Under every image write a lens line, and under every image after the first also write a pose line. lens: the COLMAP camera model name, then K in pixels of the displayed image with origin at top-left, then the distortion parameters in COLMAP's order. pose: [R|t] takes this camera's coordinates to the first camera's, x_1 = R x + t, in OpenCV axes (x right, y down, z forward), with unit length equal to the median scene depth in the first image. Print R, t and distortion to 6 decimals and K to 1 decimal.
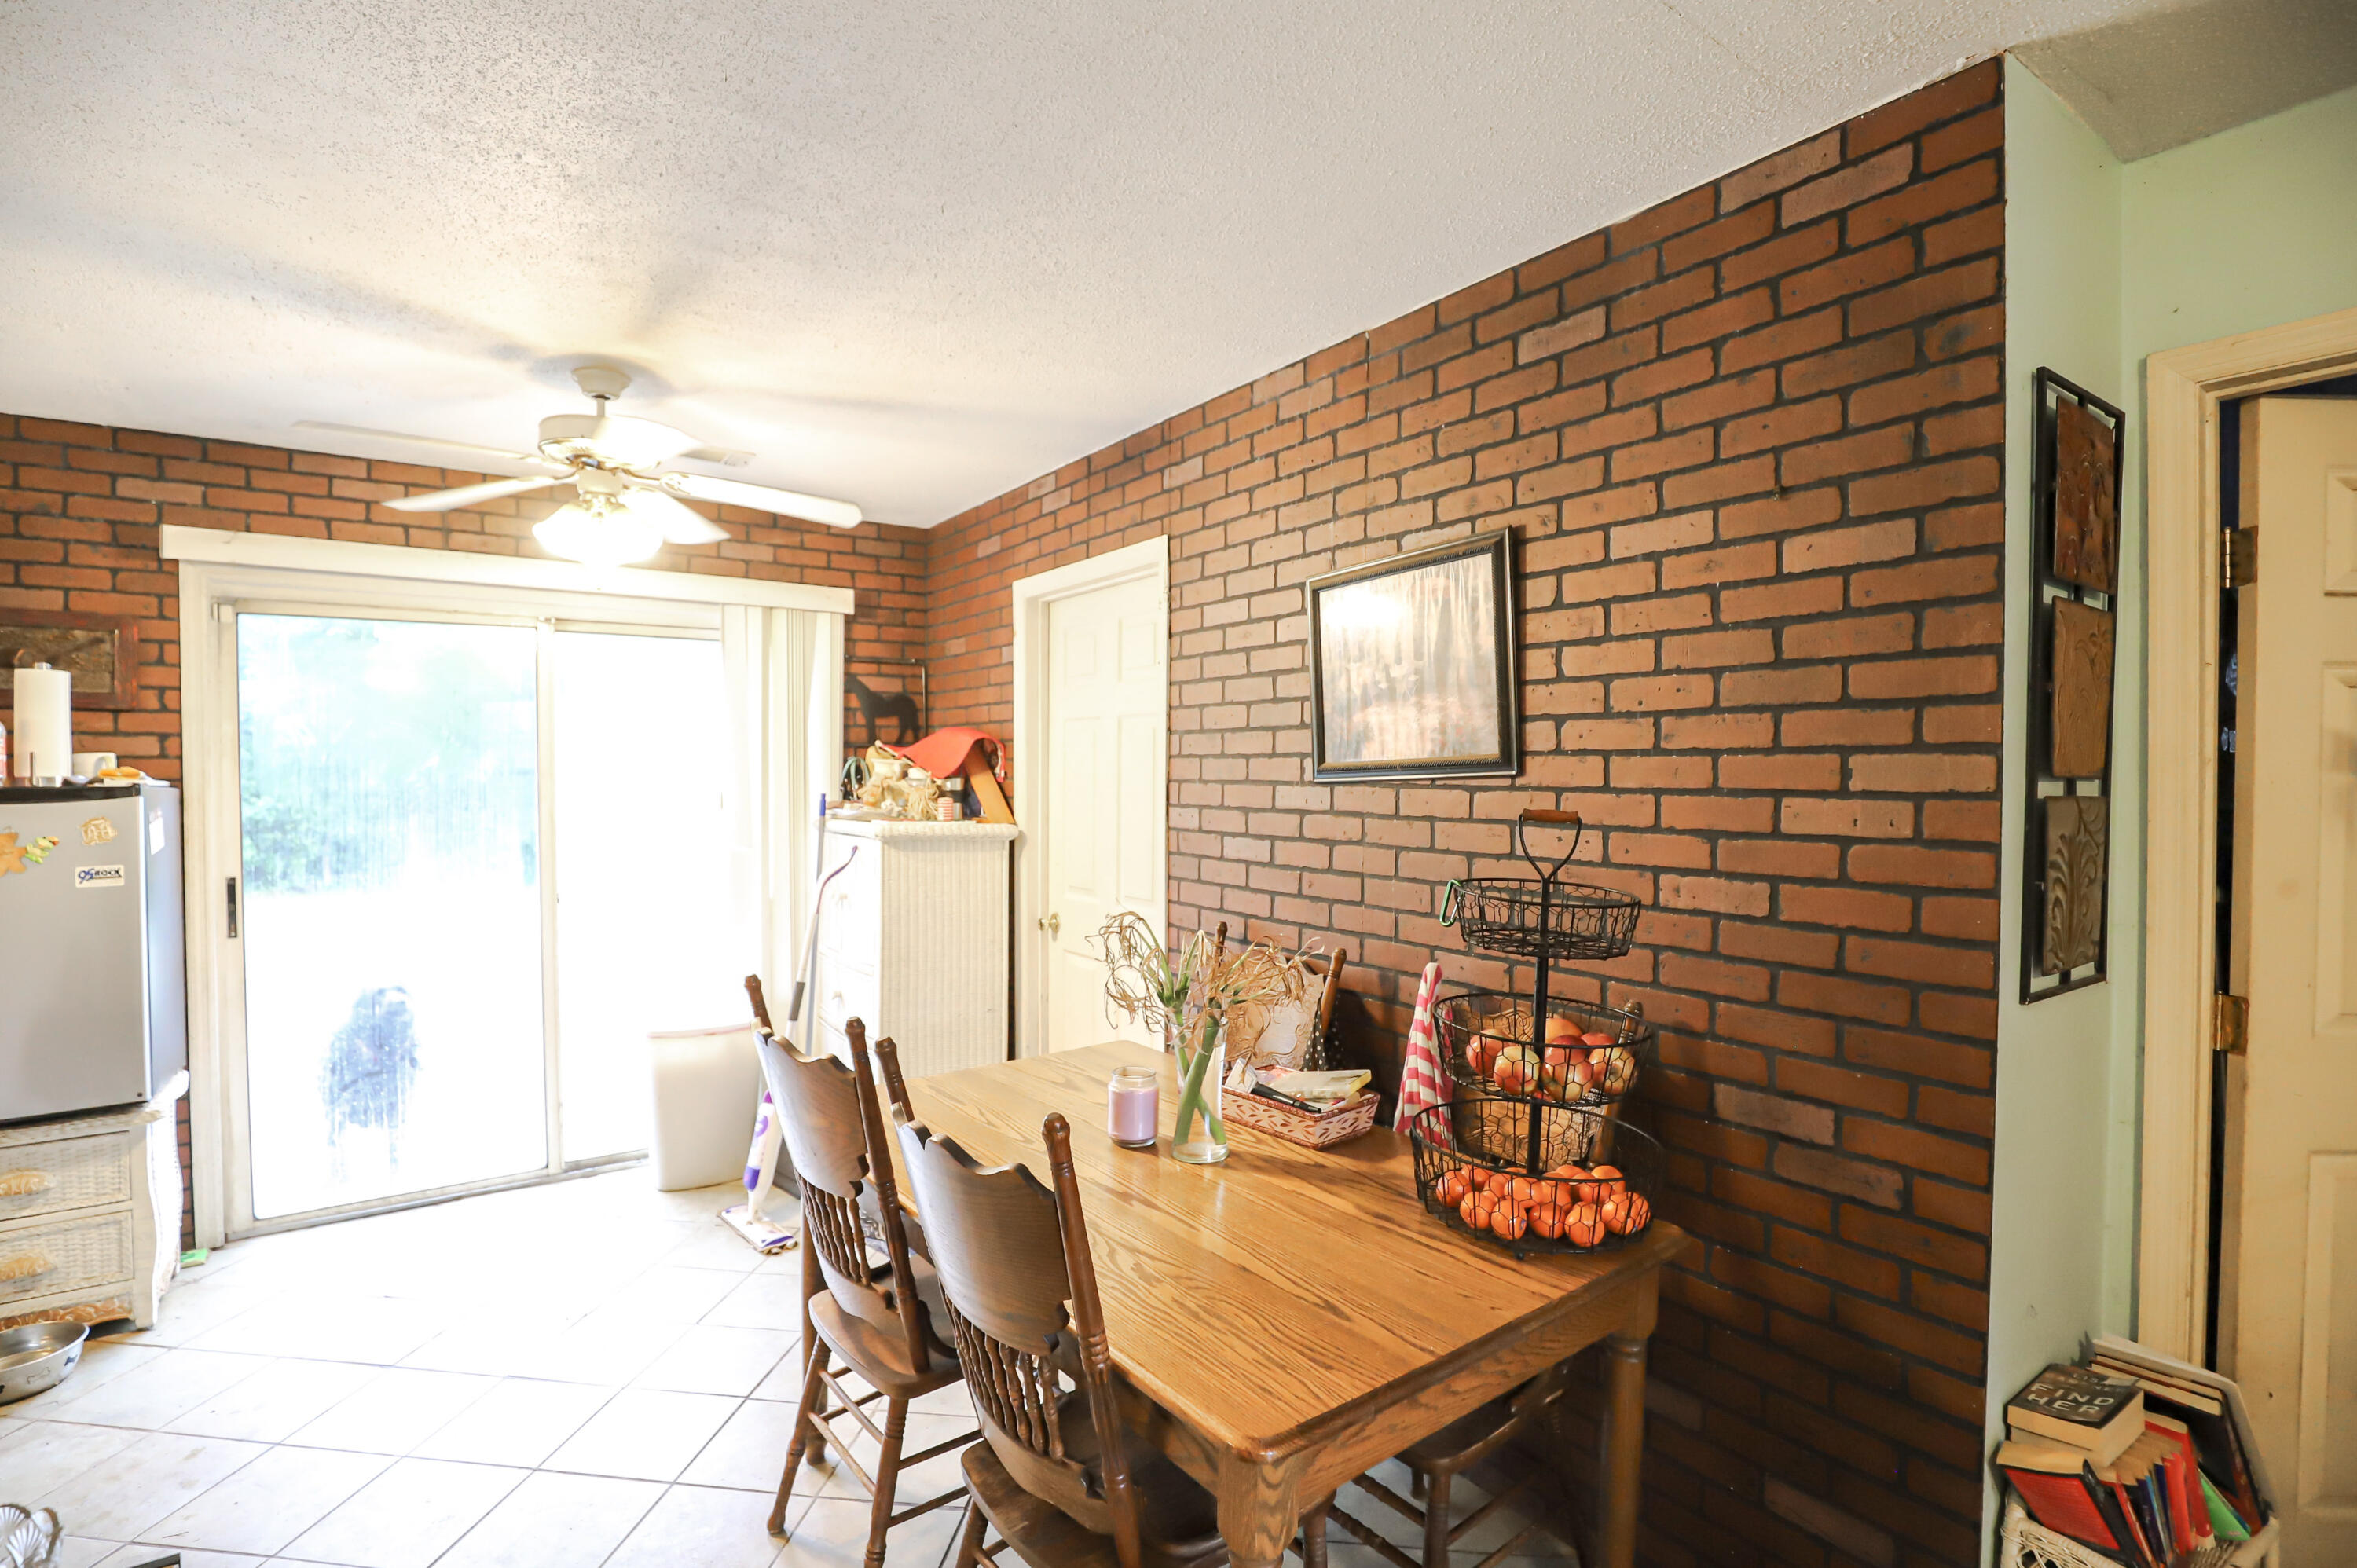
lens RADIAL K [[1107.8, 0, 1175.9], [0, 1107.8, 783.0], [0, 0, 1]] dist [-0.025767, 0.000126]
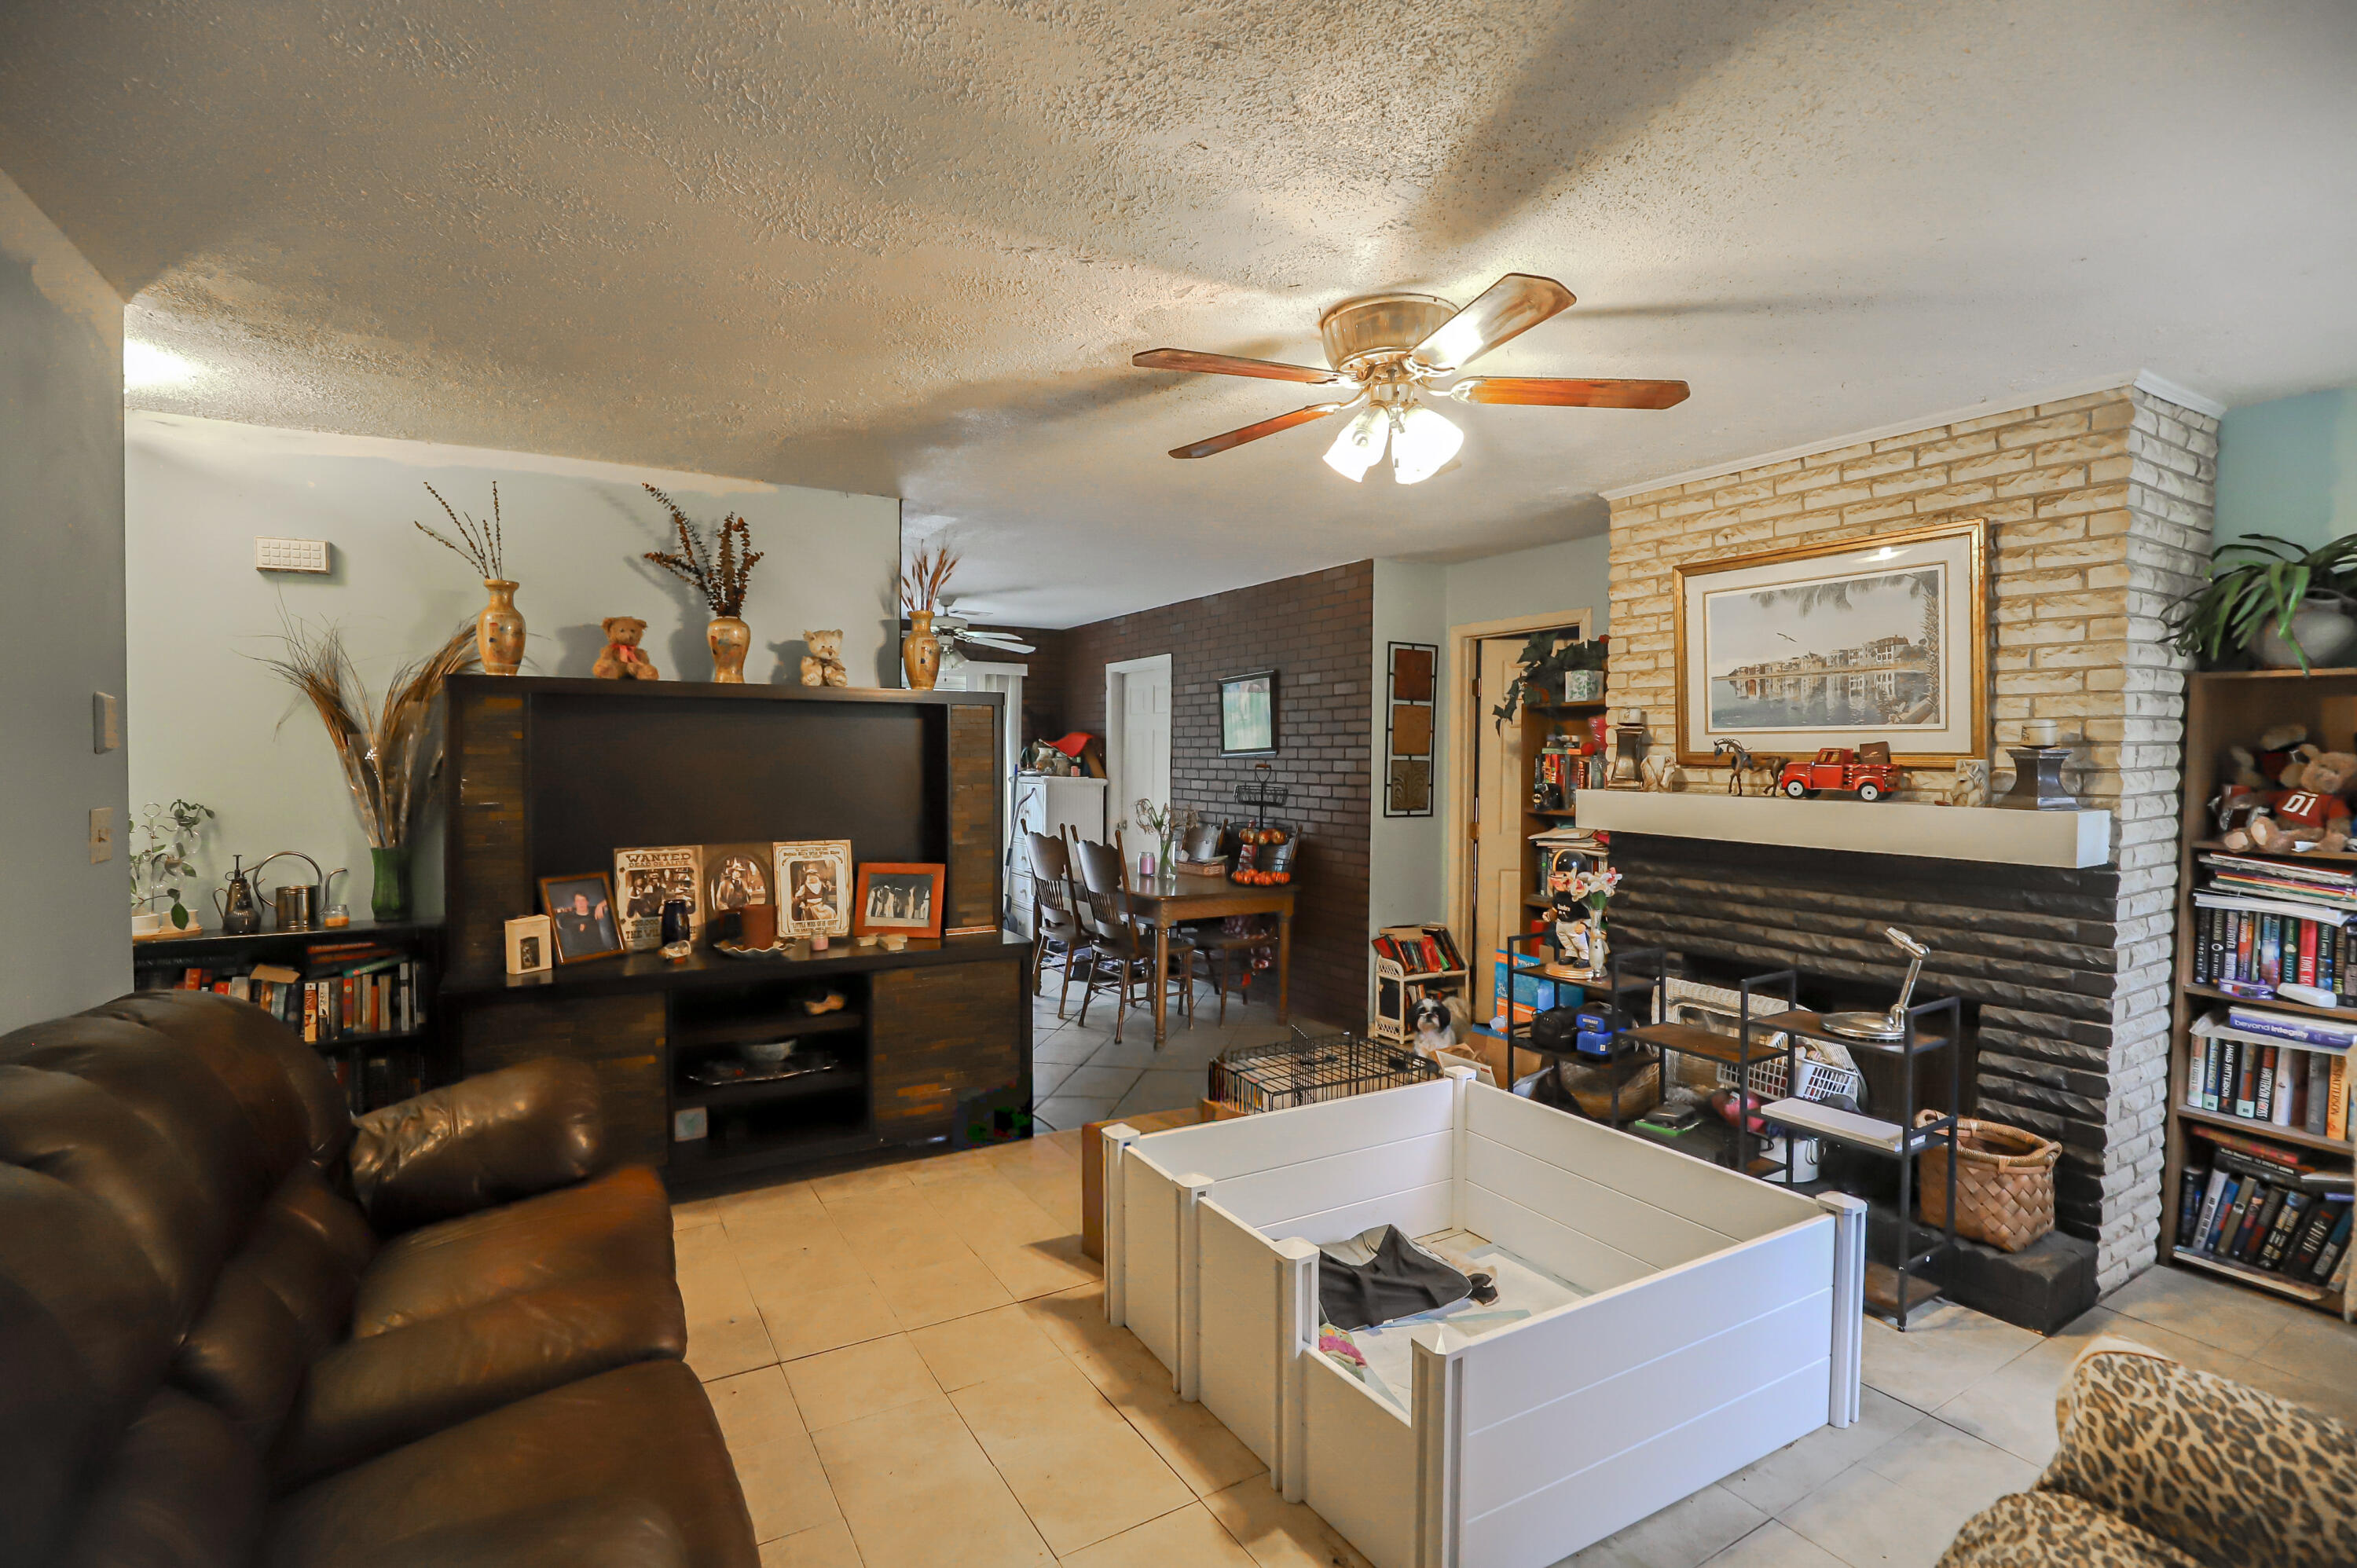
lens RADIAL K [[1107.8, 0, 1181.4], [0, 1107.8, 788.7], [0, 0, 1]] dist [-0.025767, 0.000126]
pose [[0.997134, 0.004537, -0.075514, 0.193858], [-0.003272, 0.999852, 0.016864, 0.024820], [0.075579, -0.016568, 0.997002, -1.366471]]
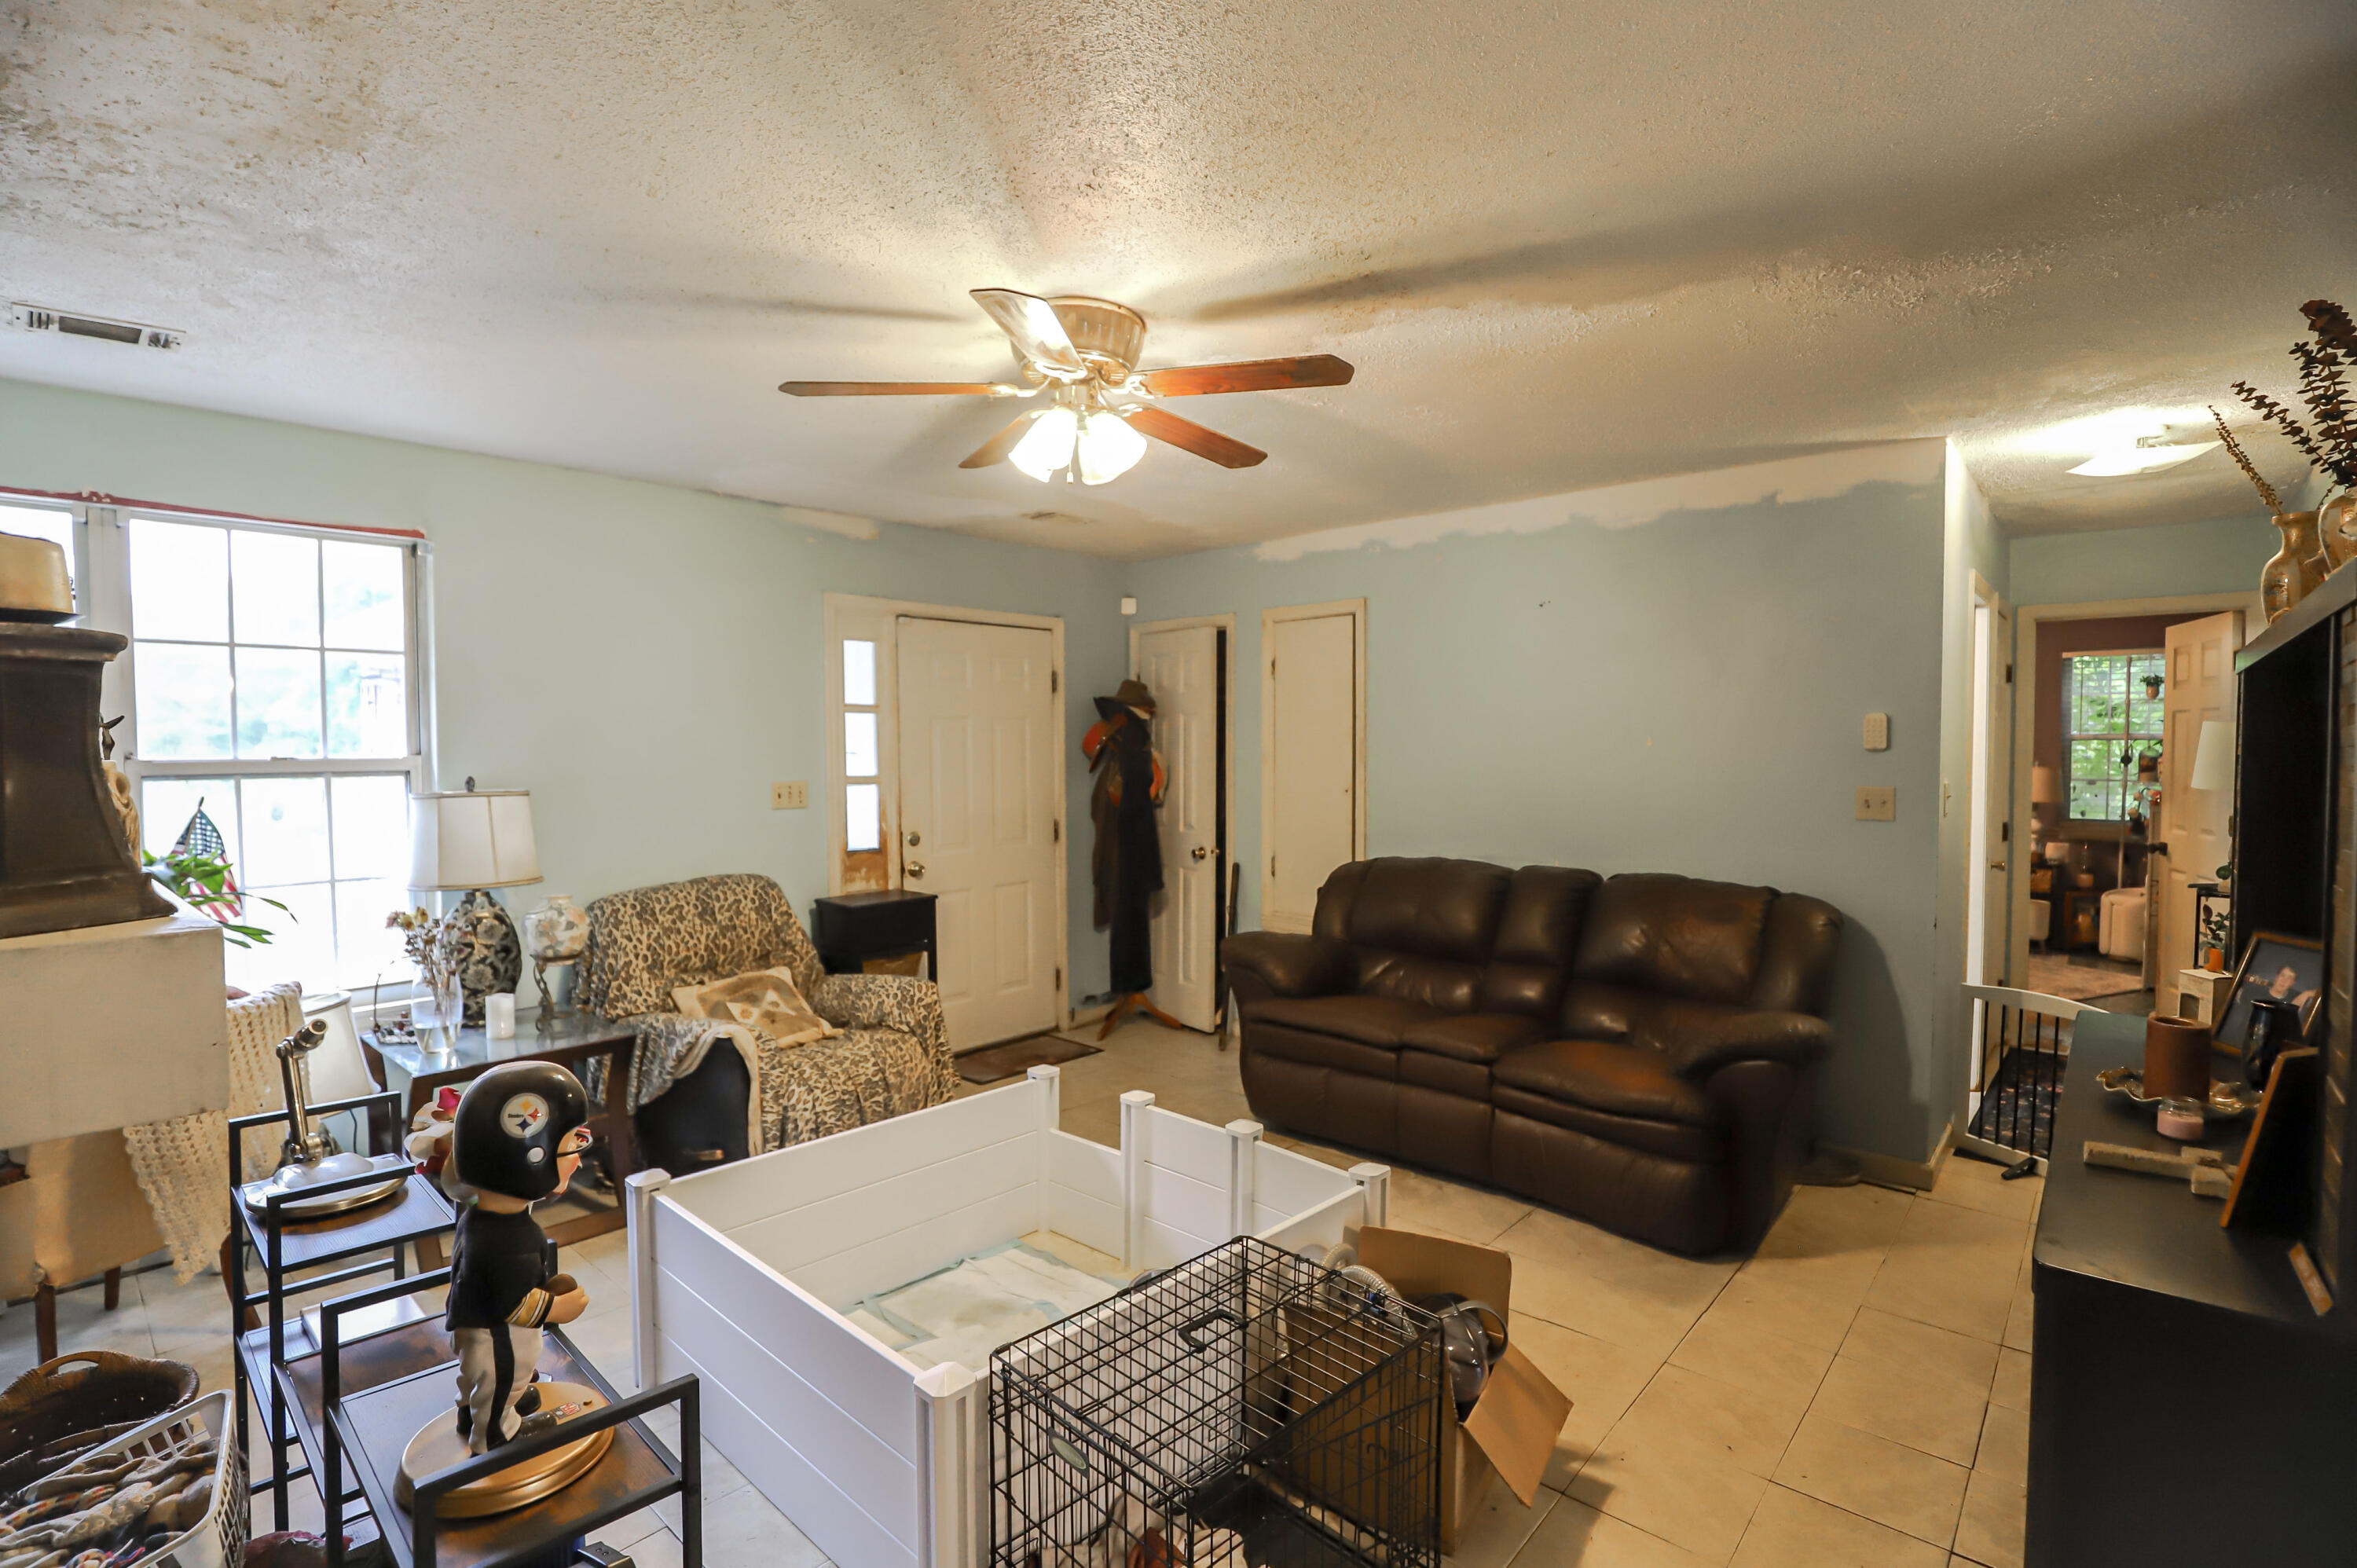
lens RADIAL K [[1107.8, 0, 1181.6], [0, 1107.8, 777.8], [0, 0, 1]] dist [-0.025767, 0.000126]
pose [[-0.976656, 0.004803, -0.214754, 0.394312], [-0.003991, 0.999172, 0.040498, -0.001700], [0.214771, 0.040409, -0.975828, 0.345480]]
